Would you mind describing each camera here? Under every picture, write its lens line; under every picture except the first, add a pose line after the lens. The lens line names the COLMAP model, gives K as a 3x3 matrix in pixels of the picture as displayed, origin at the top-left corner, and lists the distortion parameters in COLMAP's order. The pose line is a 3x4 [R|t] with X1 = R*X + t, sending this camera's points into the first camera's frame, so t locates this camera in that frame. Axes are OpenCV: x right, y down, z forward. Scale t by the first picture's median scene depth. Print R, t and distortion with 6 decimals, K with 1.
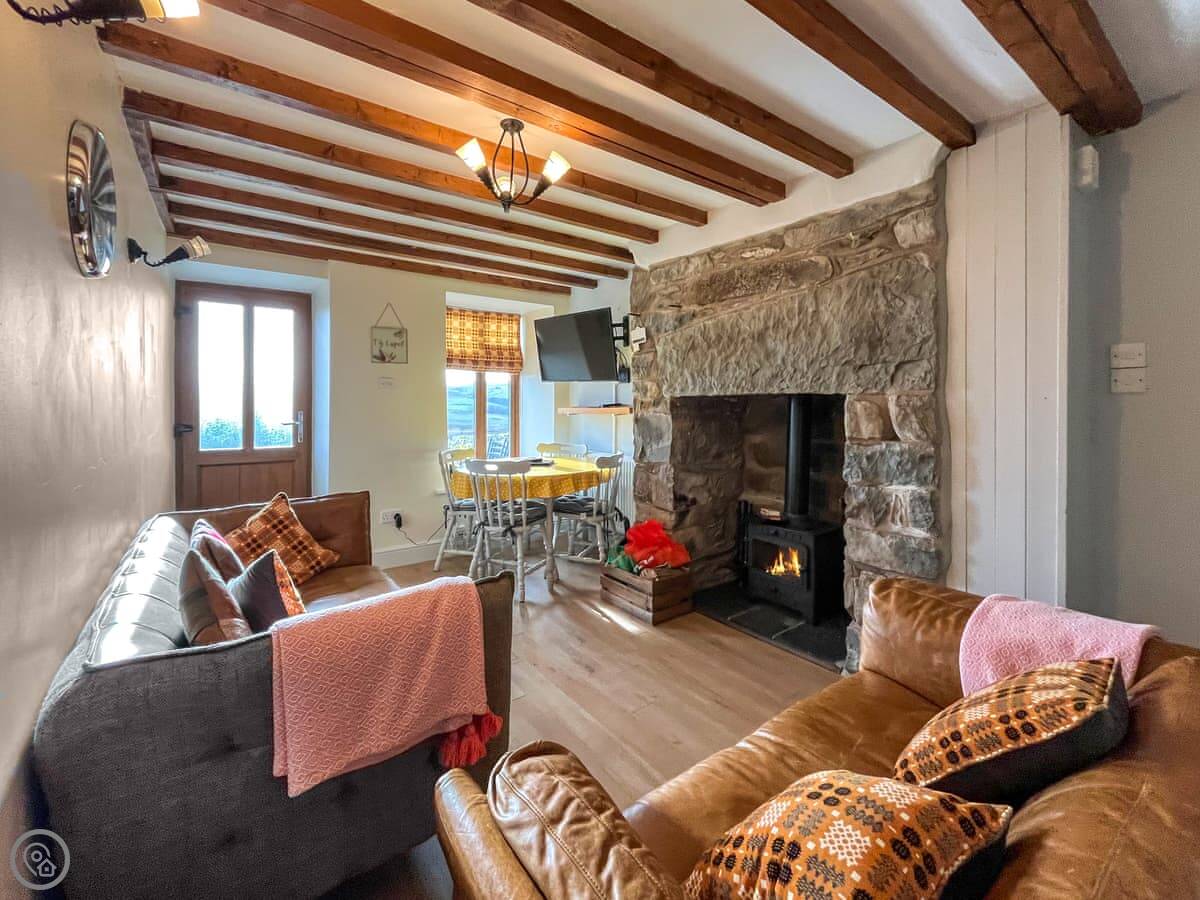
lens RADIAL K [[518.5, 0, 600.0], [0, 518.5, 450.0], [0, 0, 1]] dist [0.000114, -0.000030]
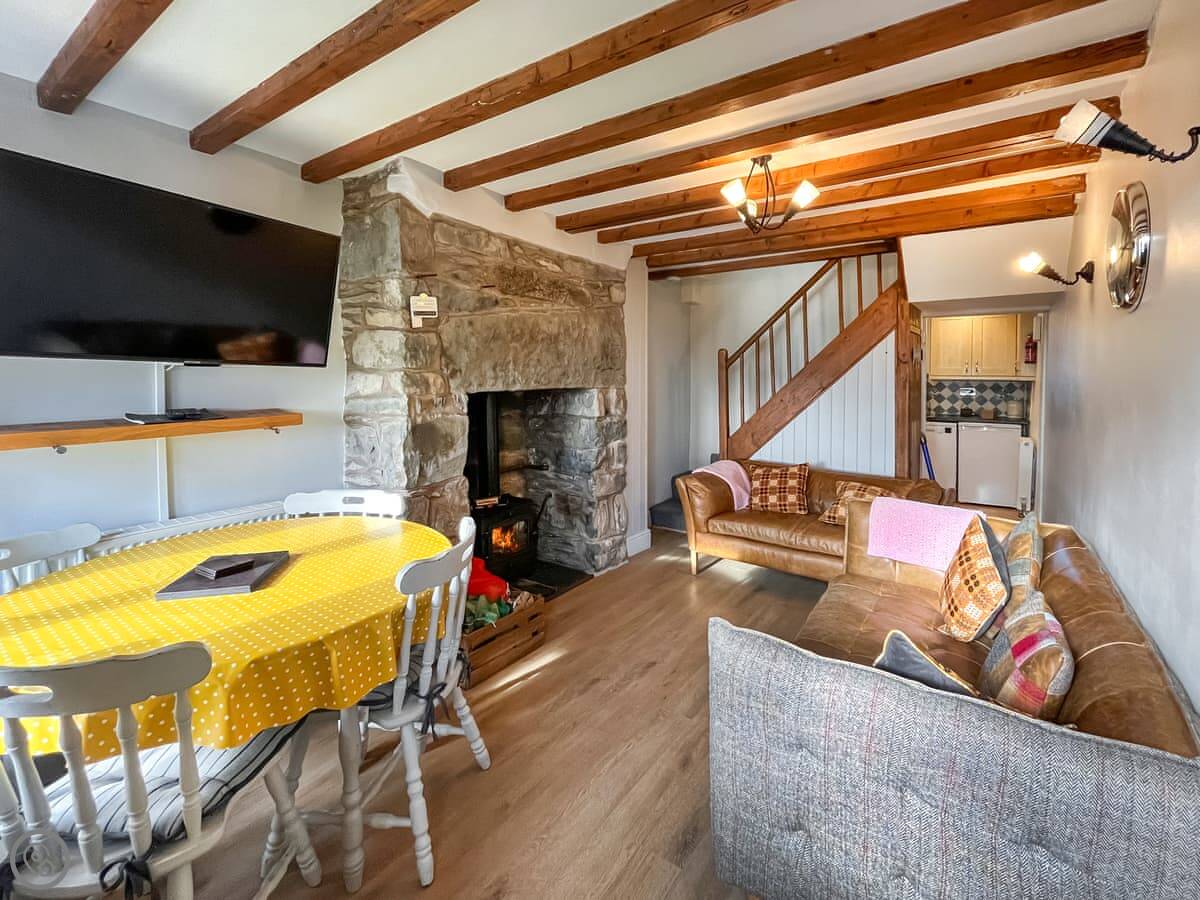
lens RADIAL K [[518.5, 0, 600.0], [0, 518.5, 450.0], [0, 0, 1]] dist [0.000114, -0.000030]
pose [[-0.290458, -0.116218, 0.949804, -0.744447], [0.108196, 0.982243, 0.153275, -0.123336], [-0.950751, 0.147285, -0.272726, 1.092522]]
